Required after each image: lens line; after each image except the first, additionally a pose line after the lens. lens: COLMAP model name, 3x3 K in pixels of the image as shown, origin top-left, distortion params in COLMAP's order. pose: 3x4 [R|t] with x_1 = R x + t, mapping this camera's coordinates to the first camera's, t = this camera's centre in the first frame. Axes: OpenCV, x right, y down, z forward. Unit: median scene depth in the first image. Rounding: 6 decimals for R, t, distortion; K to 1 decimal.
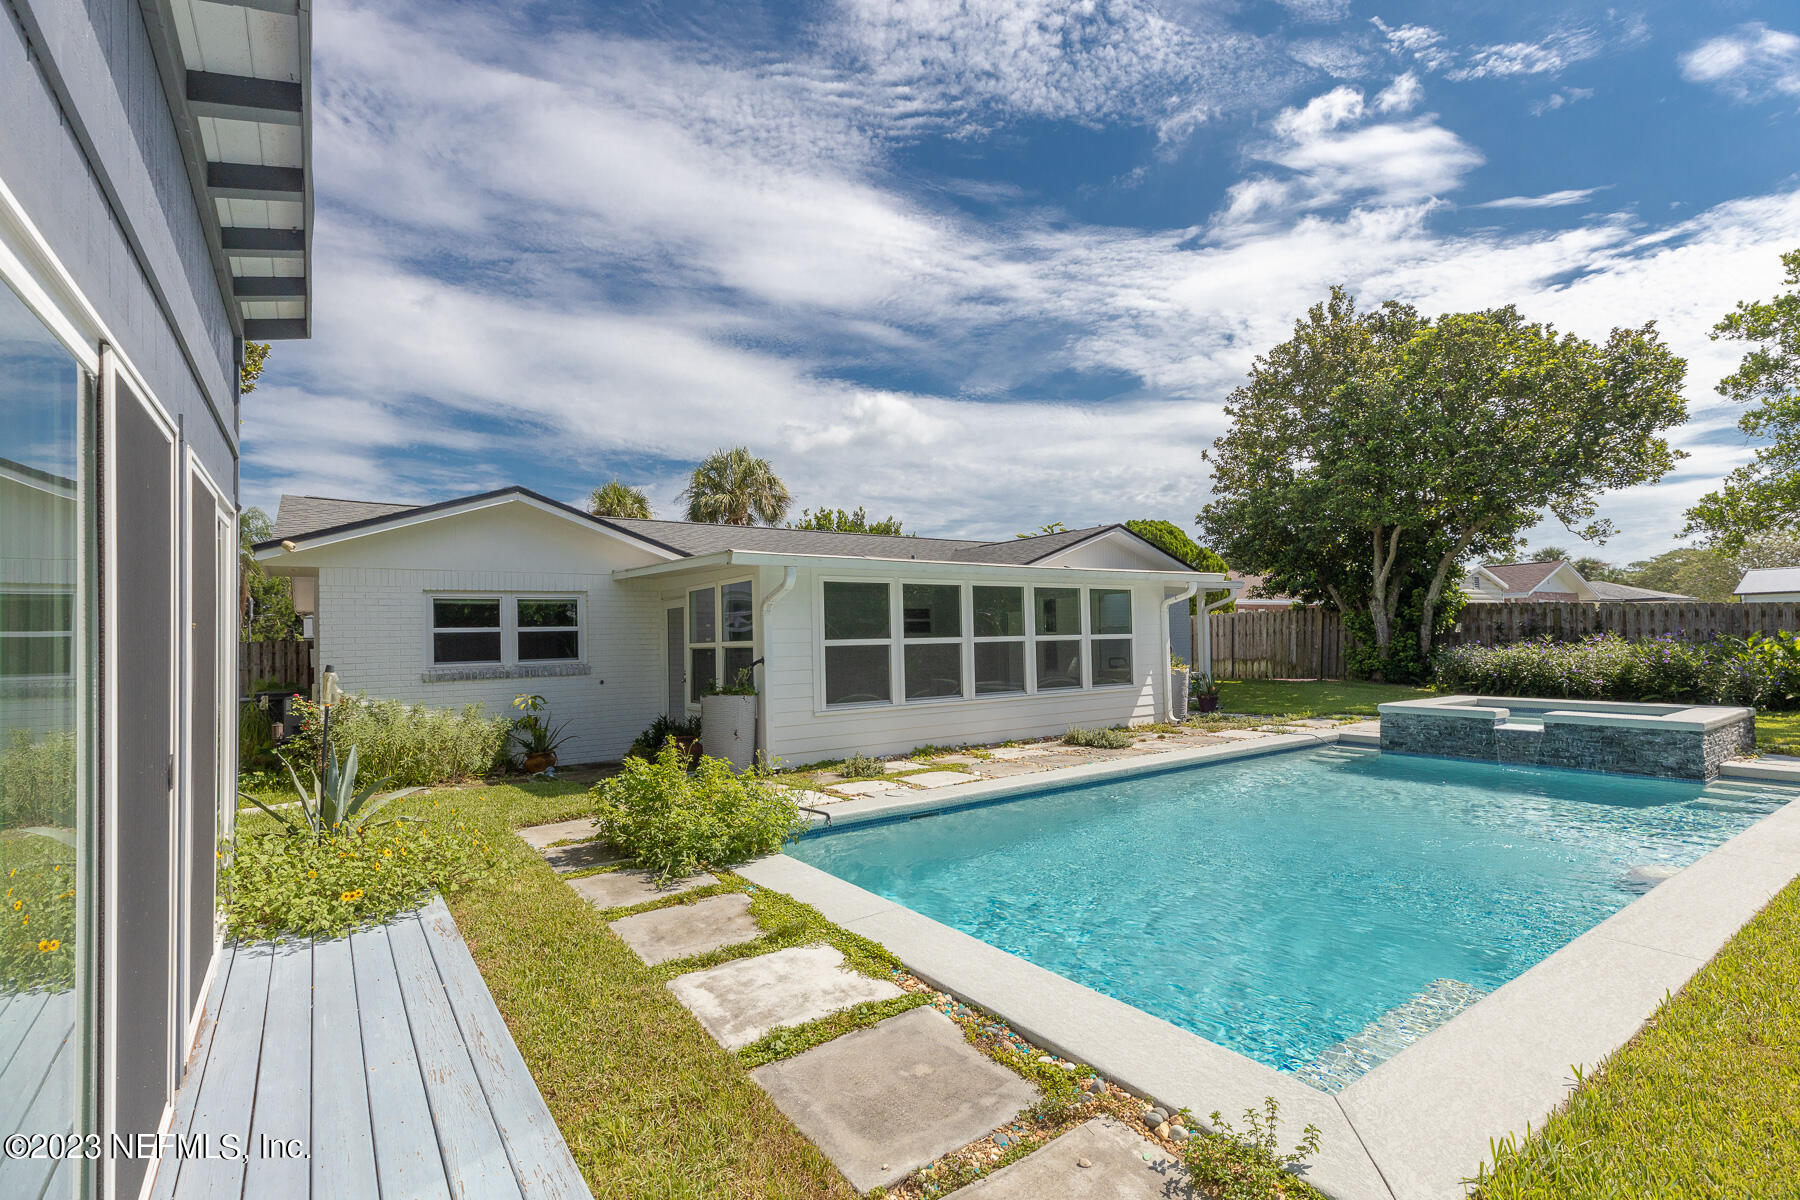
lens RADIAL K [[818.3, 0, 899.0], [0, 818.3, 609.7], [0, 0, 1]] dist [0.004246, 0.000103]
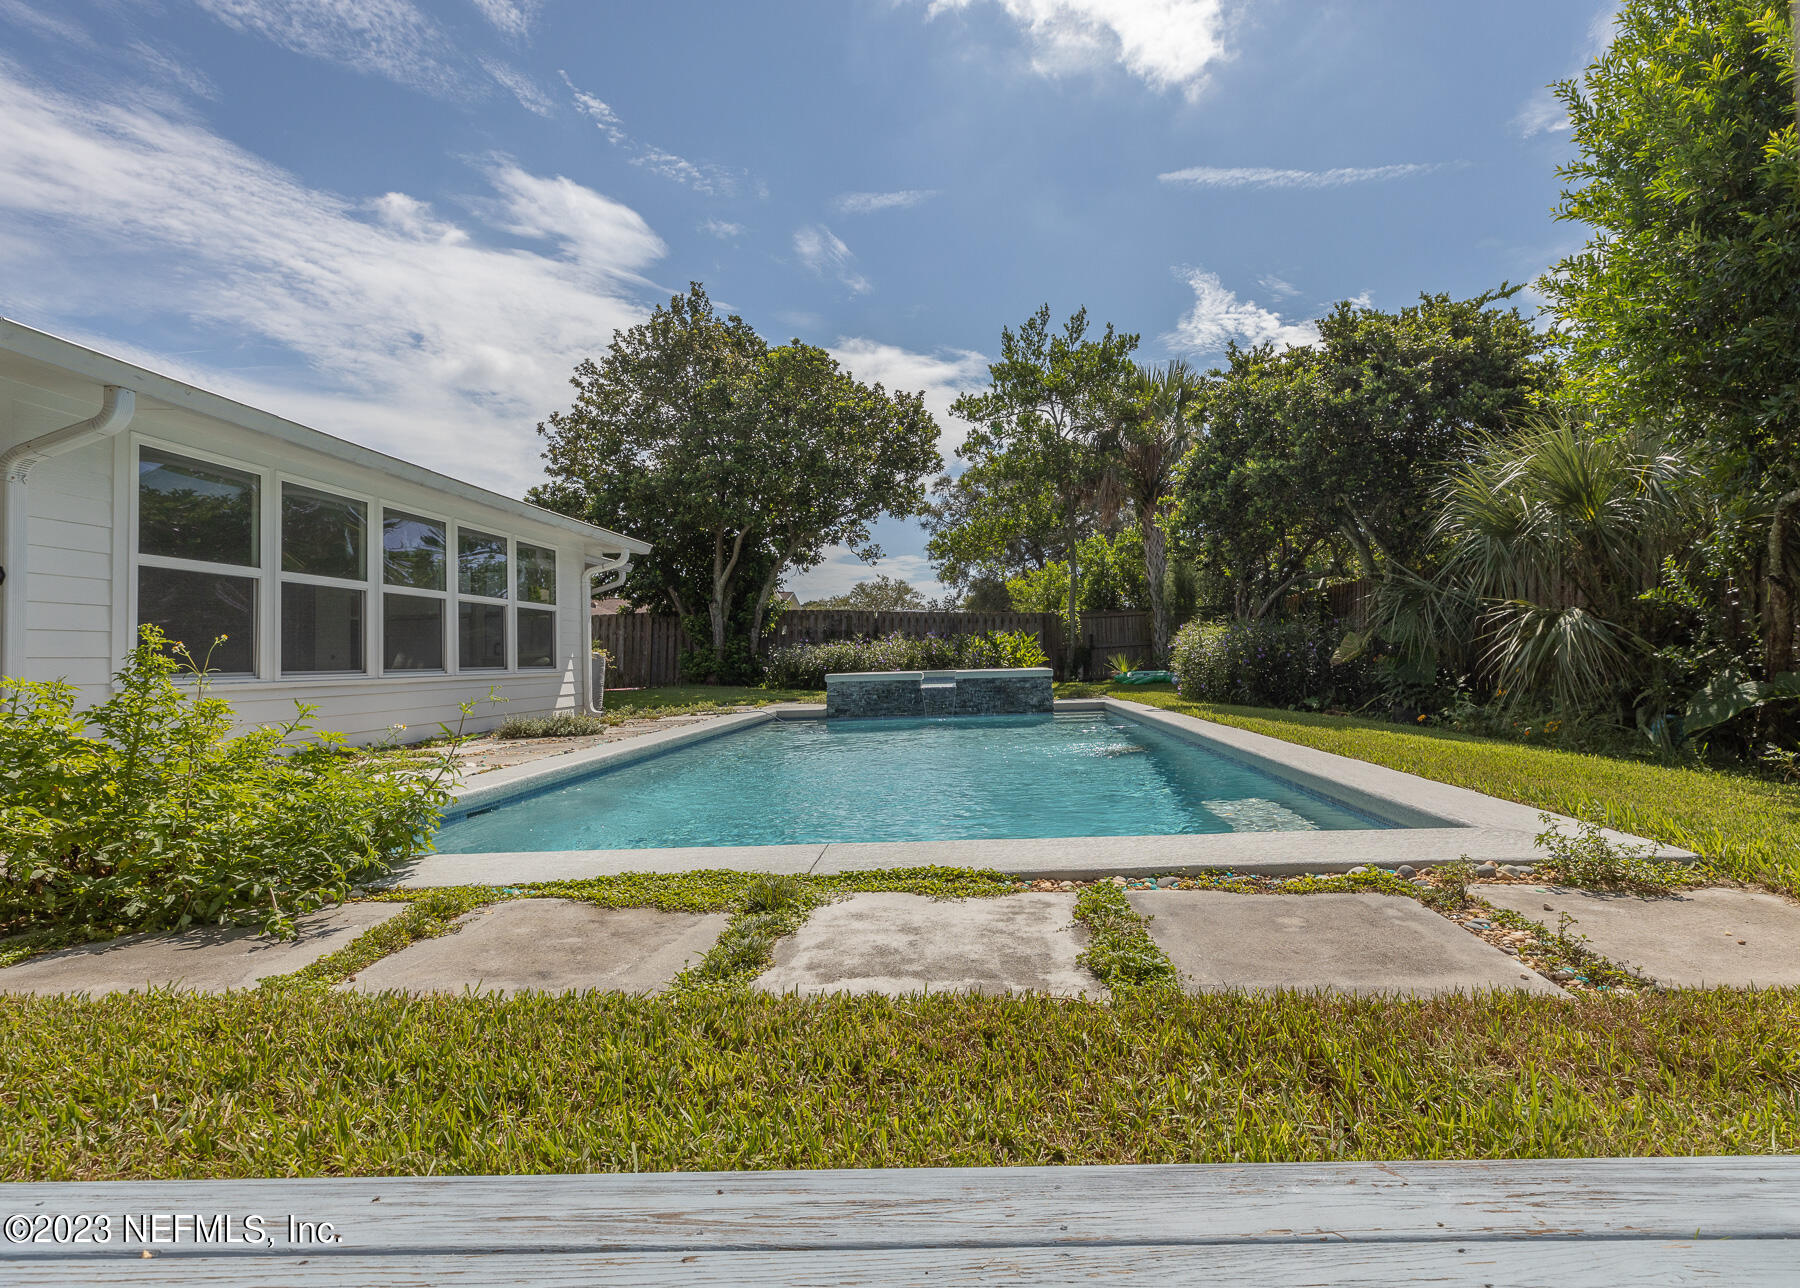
lens RADIAL K [[881.6, 0, 962.9], [0, 881.6, 617.2], [0, 0, 1]] dist [-0.000313, -0.000006]
pose [[0.591084, 0.038785, 0.805677, -0.142054], [-0.010575, 0.999130, -0.040339, 0.058069], [-0.806540, 0.015323, 0.590980, 0.136960]]
